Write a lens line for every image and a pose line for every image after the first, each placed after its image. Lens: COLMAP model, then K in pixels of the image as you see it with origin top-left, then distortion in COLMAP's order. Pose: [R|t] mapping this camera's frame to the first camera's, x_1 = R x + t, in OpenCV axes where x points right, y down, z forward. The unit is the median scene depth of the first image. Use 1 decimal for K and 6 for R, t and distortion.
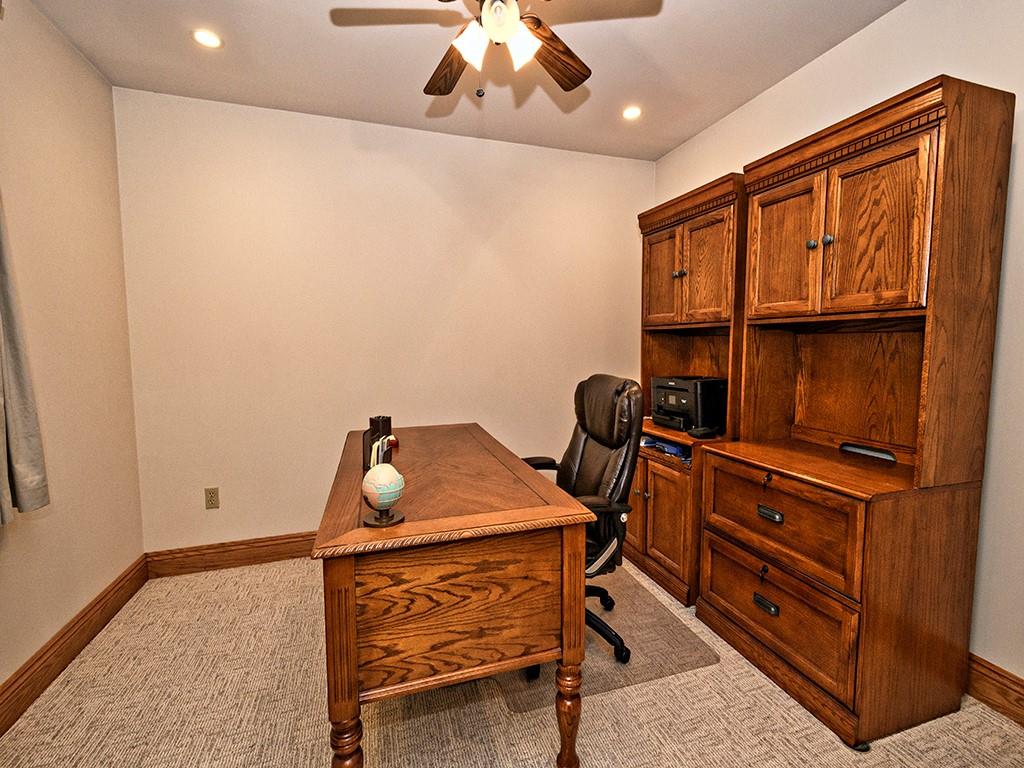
lens RADIAL K [[451.8, 0, 511.2], [0, 451.8, 379.9], [0, 0, 1]] dist [0.015167, -0.002947]
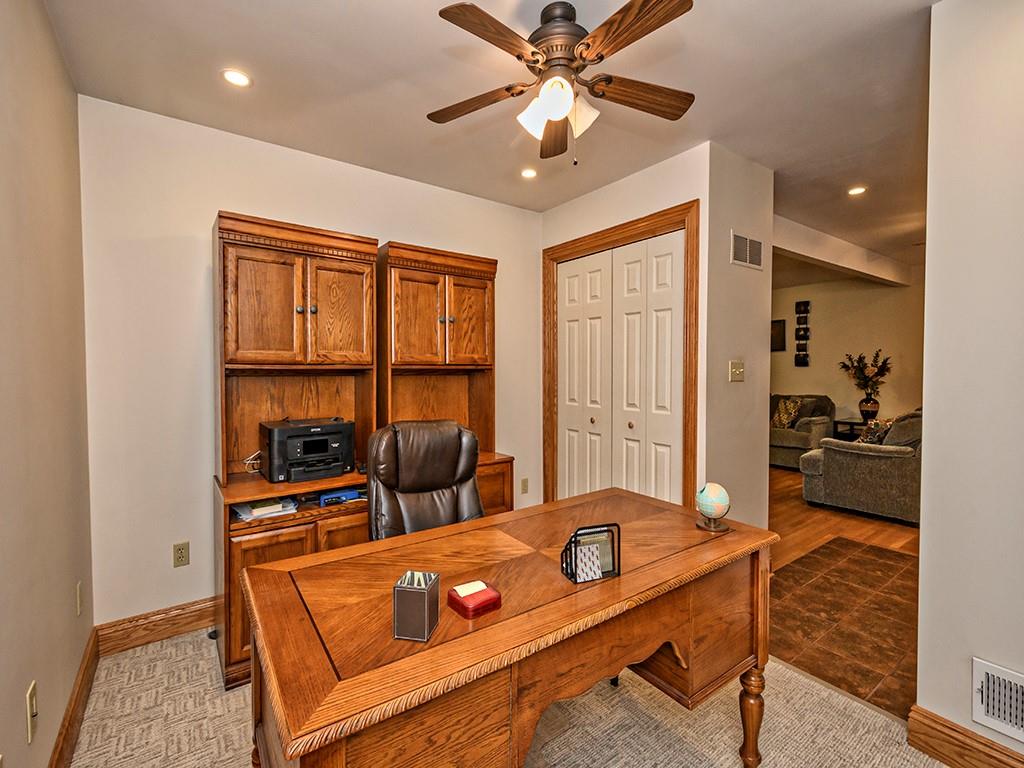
lens RADIAL K [[451.8, 0, 511.4], [0, 451.8, 377.9], [0, 0, 1]] dist [0.015167, -0.002947]
pose [[-0.304789, -0.017789, 0.952254, -0.771371], [0.076409, 0.996146, 0.043066, -0.128204], [-0.949350, 0.085887, -0.302255, 1.093647]]
